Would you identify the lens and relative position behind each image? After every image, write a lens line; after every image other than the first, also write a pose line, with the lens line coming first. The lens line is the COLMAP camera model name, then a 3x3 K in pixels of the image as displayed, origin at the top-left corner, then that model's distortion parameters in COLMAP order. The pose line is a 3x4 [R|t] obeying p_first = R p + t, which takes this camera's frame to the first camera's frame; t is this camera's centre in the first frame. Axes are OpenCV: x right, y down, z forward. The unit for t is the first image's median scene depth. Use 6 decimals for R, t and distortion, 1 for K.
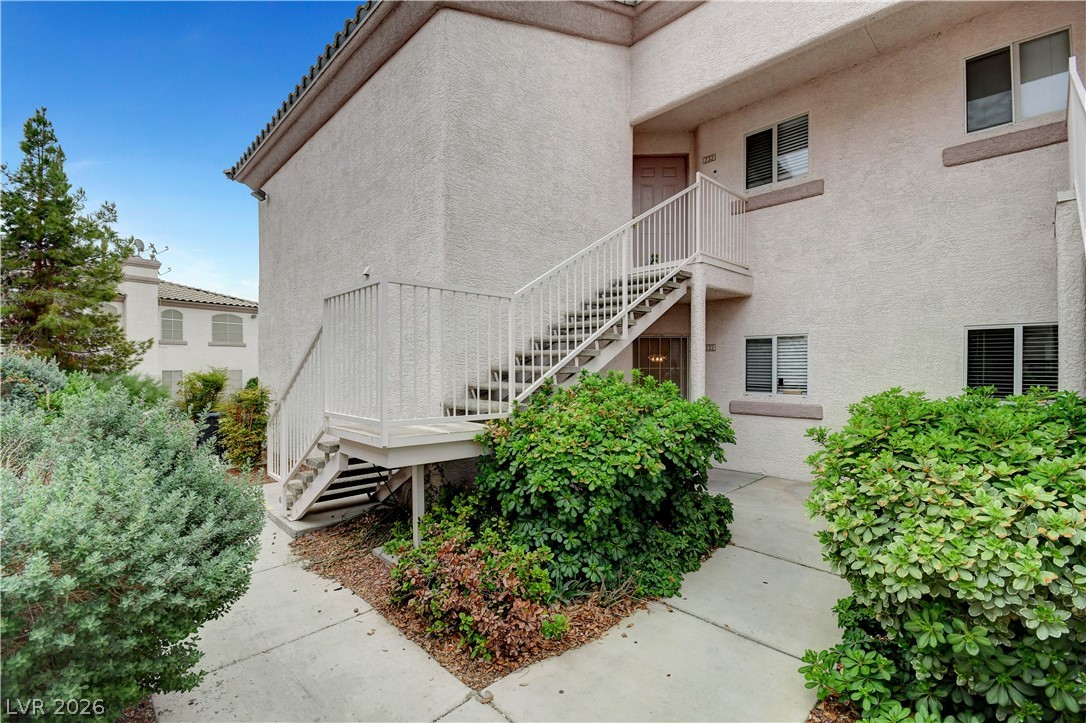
lens RADIAL K [[480.5, 0, 532.8], [0, 480.5, 364.8], [0, 0, 1]] dist [0.004867, -0.006805]
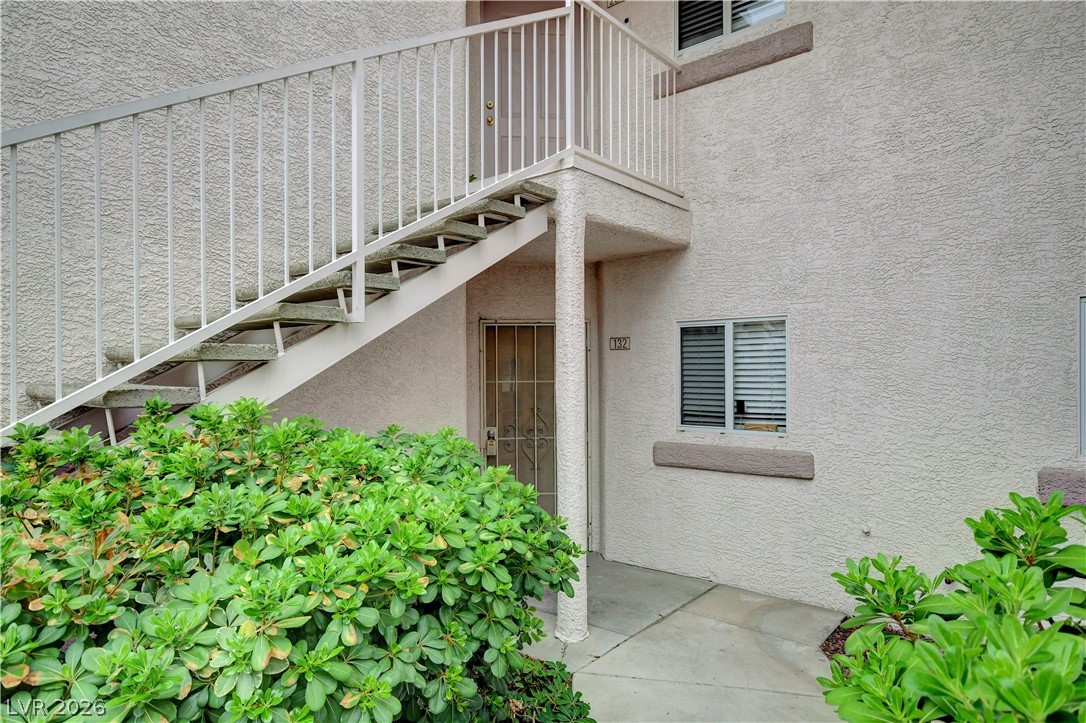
lens RADIAL K [[610.2, 0, 551.4], [0, 610.2, 360.9], [0, 0, 1]] dist [0.015359, 0.002255]
pose [[0.994265, -0.003221, 0.106894, 0.246852], [0.004718, 0.999894, -0.013758, -0.007852], [-0.106838, 0.014184, 0.994175, 0.365040]]
